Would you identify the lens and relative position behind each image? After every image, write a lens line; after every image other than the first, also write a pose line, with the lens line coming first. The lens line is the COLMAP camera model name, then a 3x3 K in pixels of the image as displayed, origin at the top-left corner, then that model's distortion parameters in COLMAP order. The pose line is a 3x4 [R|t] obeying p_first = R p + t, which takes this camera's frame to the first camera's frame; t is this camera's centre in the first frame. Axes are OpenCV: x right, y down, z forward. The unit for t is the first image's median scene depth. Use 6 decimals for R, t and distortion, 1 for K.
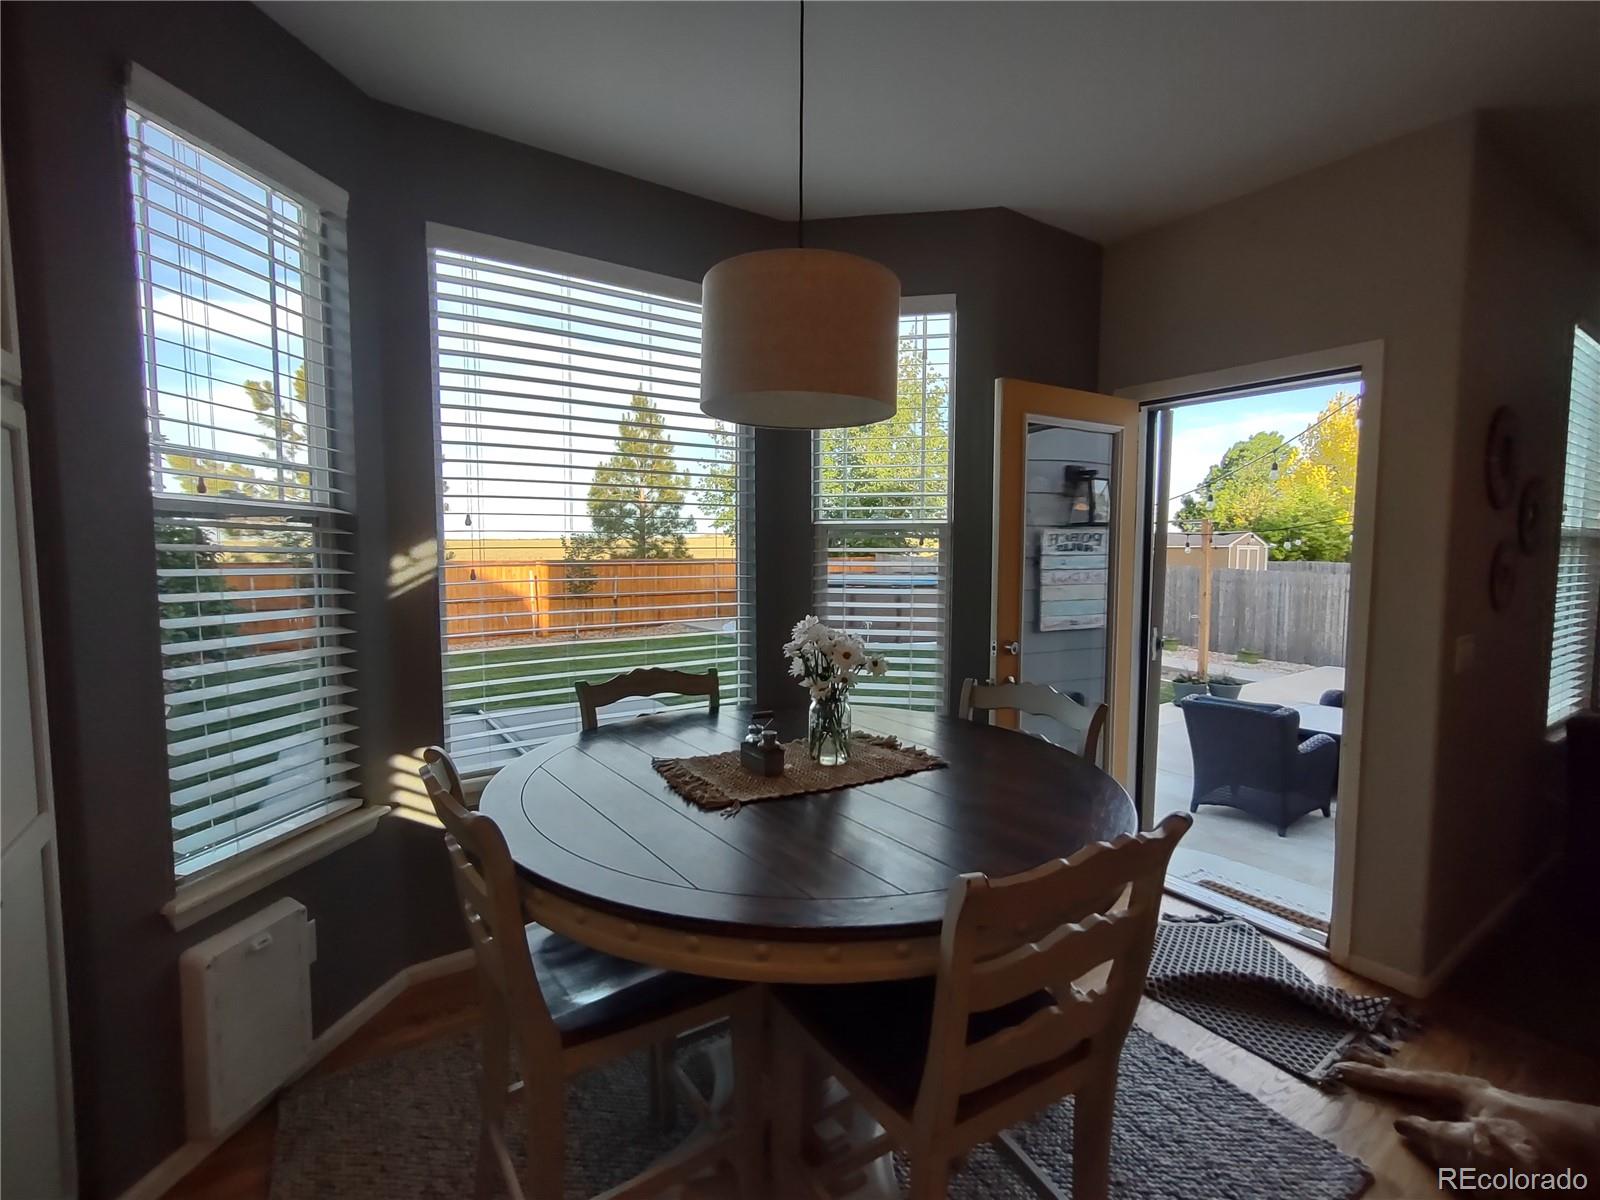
lens RADIAL K [[726.9, 0, 789.9], [0, 726.9, 601.3], [0, 0, 1]] dist [-0.006268, 0.001404]
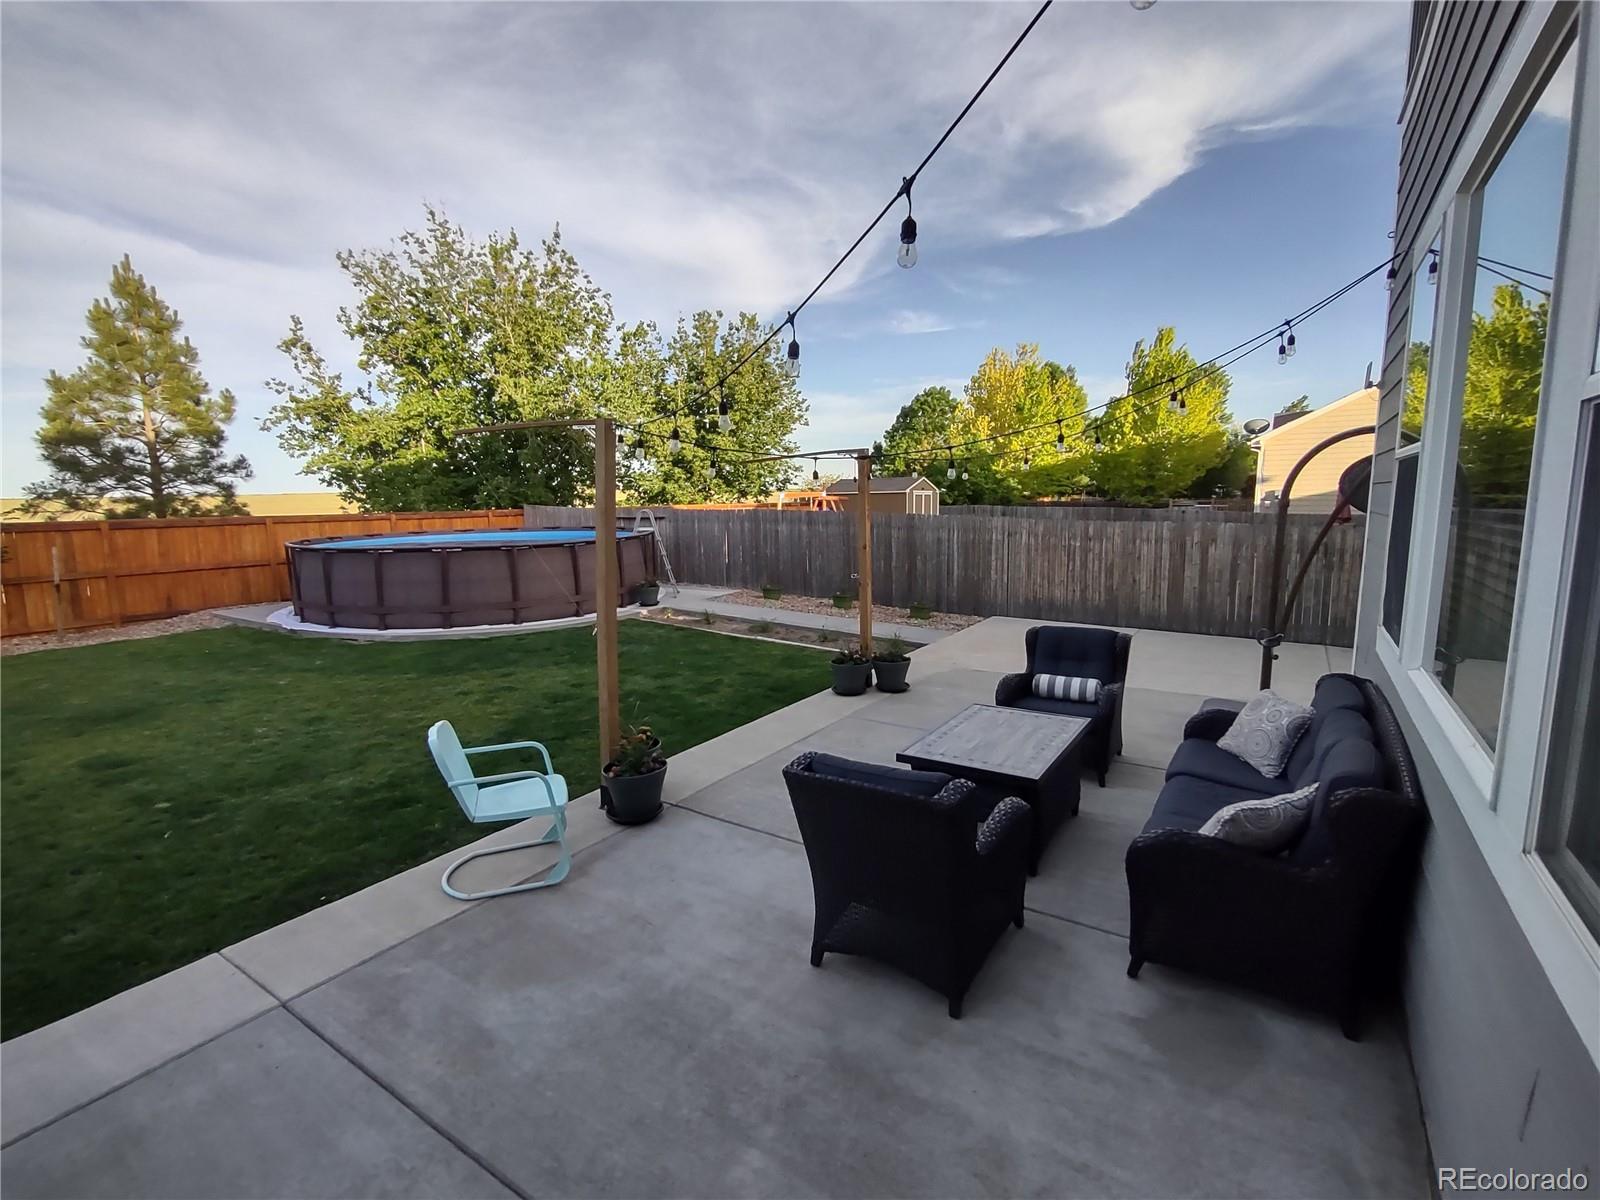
lens RADIAL K [[726.9, 0, 799.2], [0, 726.9, 600.1], [0, 0, 1]] dist [-0.006268, 0.001404]
pose [[0.924817, -0.067477, 0.374381, 0.096739], [0.043274, 0.996415, 0.072692, -0.005753], [-0.377944, -0.051026, 0.924421, 0.139249]]
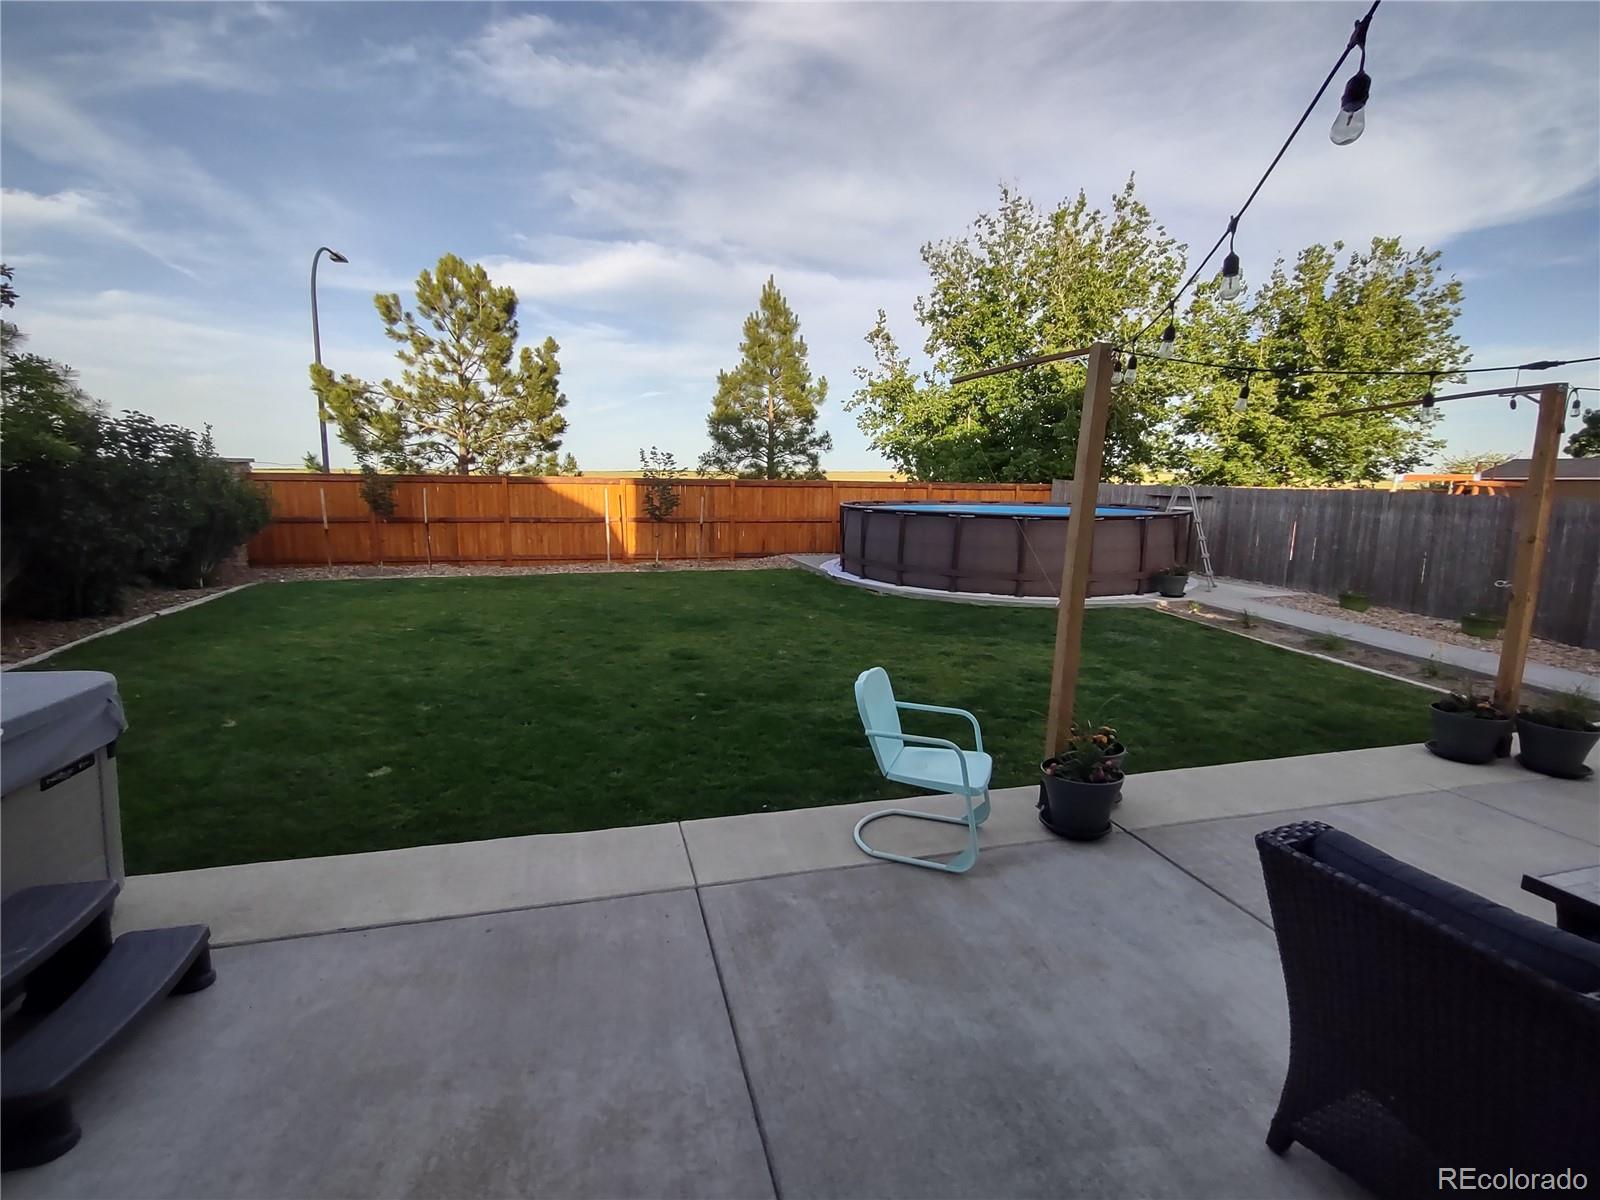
lens RADIAL K [[726.9, 0, 790.4], [0, 726.9, 600.4], [0, 0, 1]] dist [-0.006268, 0.001404]
pose [[0.944433, 0.065662, -0.322078, 0.117691], [-0.037411, 0.994950, 0.093140, 0.002230], [0.326567, -0.075915, 0.942120, 0.169020]]
